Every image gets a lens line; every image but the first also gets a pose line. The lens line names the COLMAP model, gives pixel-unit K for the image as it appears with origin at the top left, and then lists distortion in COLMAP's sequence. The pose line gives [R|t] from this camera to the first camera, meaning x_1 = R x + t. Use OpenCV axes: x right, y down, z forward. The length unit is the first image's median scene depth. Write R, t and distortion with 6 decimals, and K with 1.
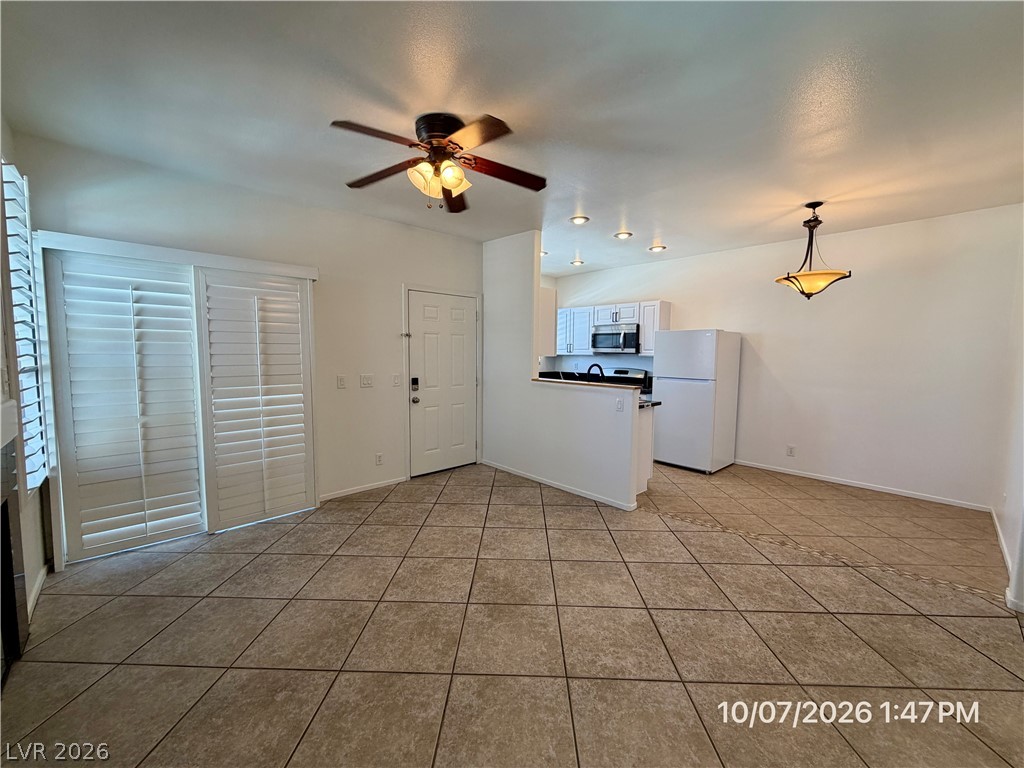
lens RADIAL K [[408.7, 0, 510.7], [0, 408.7, 383.8], [0, 0, 1]] dist [-0.000752, 0.000599]
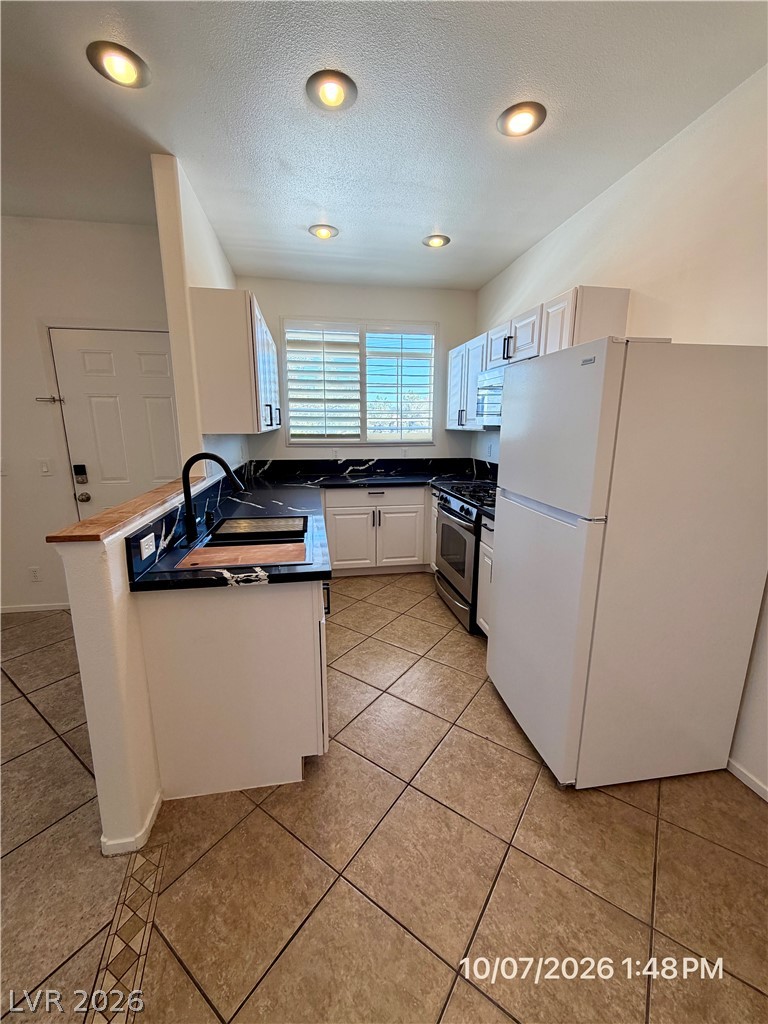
lens RADIAL K [[408.7, 0, 385.7], [0, 408.7, 510.9], [0, 0, 1]] dist [-0.000752, 0.000599]
pose [[0.835331, 0.108813, -0.538870, 0.641696], [-0.039507, 0.989563, 0.138580, -0.060356], [0.548325, -0.094471, 0.830912, 0.813135]]
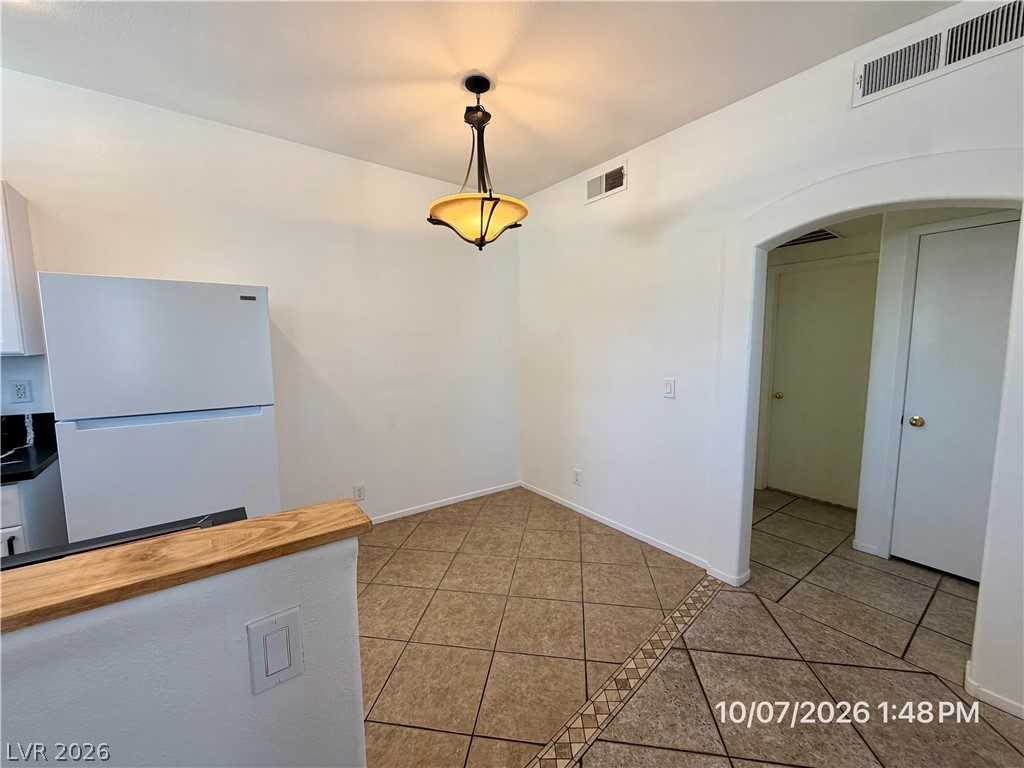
lens RADIAL K [[408.7, 0, 510.7], [0, 408.7, 383.8], [0, 0, 1]] dist [-0.000752, 0.000599]
pose [[0.114325, -0.110133, 0.987320, 0.116092], [0.083478, 0.991386, 0.100921, -0.065345], [-0.989930, 0.070882, 0.122534, 0.834633]]
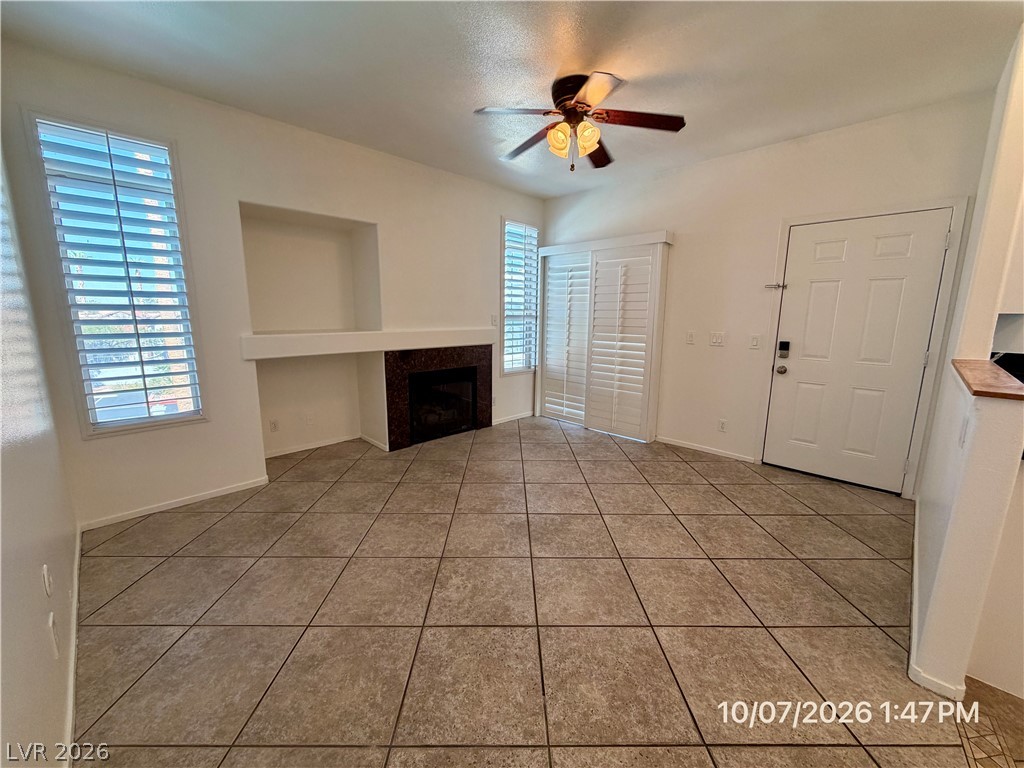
lens RADIAL K [[408.7, 0, 510.7], [0, 408.7, 383.8], [0, 0, 1]] dist [-0.000752, 0.000599]
pose [[0.031002, 0.167172, -0.985440, 0.607864], [-0.086488, 0.982665, 0.163980, -0.020293], [0.995770, 0.080145, 0.044923, 0.515863]]
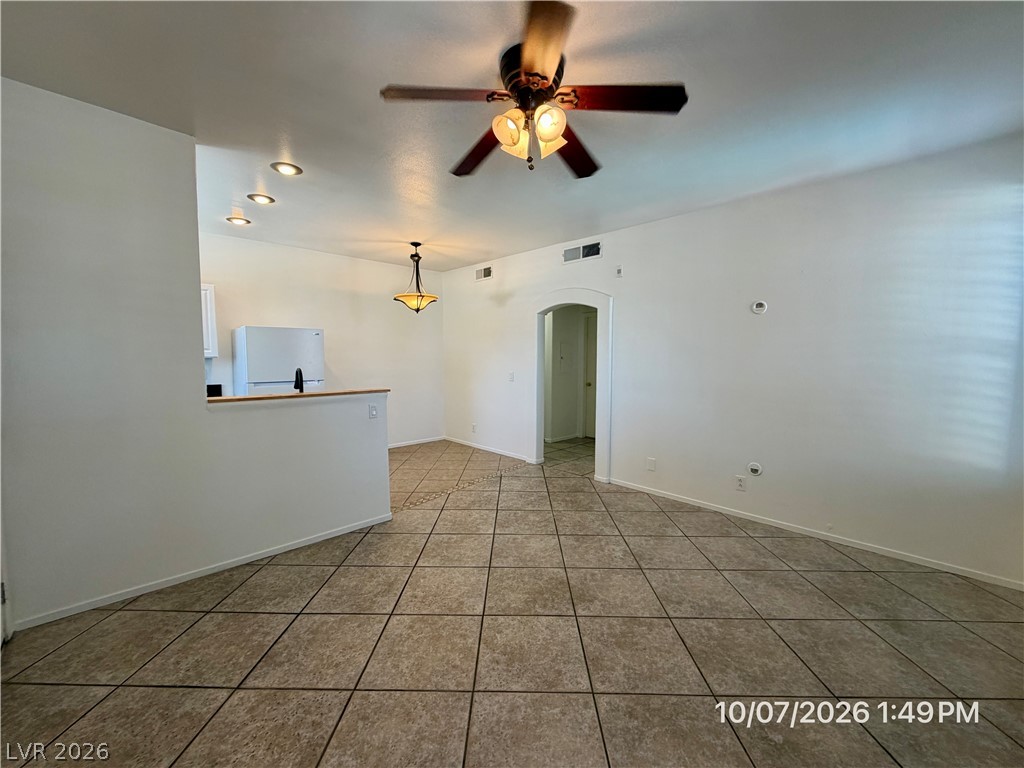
lens RADIAL K [[408.7, 0, 510.7], [0, 408.7, 383.8], [0, 0, 1]] dist [-0.000752, 0.000599]
pose [[-0.010851, -0.081120, 0.996645, -0.605243], [0.076803, 0.993692, 0.081716, -0.056484], [-0.996987, 0.077432, -0.004552, 0.664344]]
